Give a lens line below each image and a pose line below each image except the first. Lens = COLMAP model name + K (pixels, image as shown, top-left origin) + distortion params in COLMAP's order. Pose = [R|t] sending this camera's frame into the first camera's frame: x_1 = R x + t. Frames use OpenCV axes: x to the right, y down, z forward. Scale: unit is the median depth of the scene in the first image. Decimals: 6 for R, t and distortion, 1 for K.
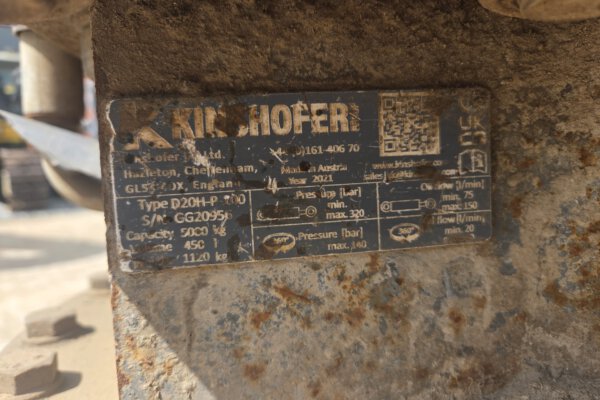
lens RADIAL K [[423.5, 0, 300.0], [0, 423.5, 200.0], [0, 0, 1]] dist [-0.013863, -0.002985]
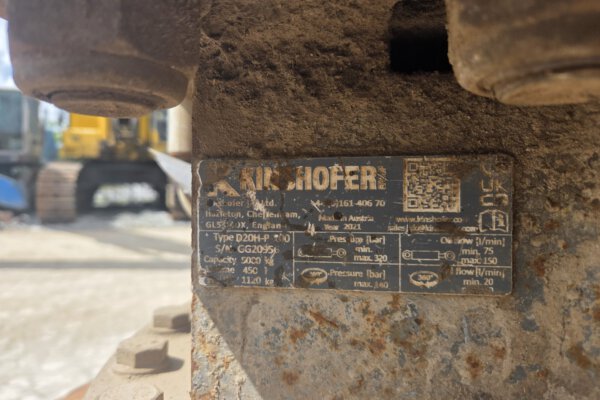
lens RADIAL K [[423.5, 0, 300.0], [0, 423.5, 200.0], [0, 0, 1]] dist [-0.013863, -0.002985]
pose [[0.948826, 0.055615, -0.310865, 0.279523], [-0.072864, 0.996365, -0.044142, -0.061945], [0.307280, 0.064534, 0.949428, -0.202847]]
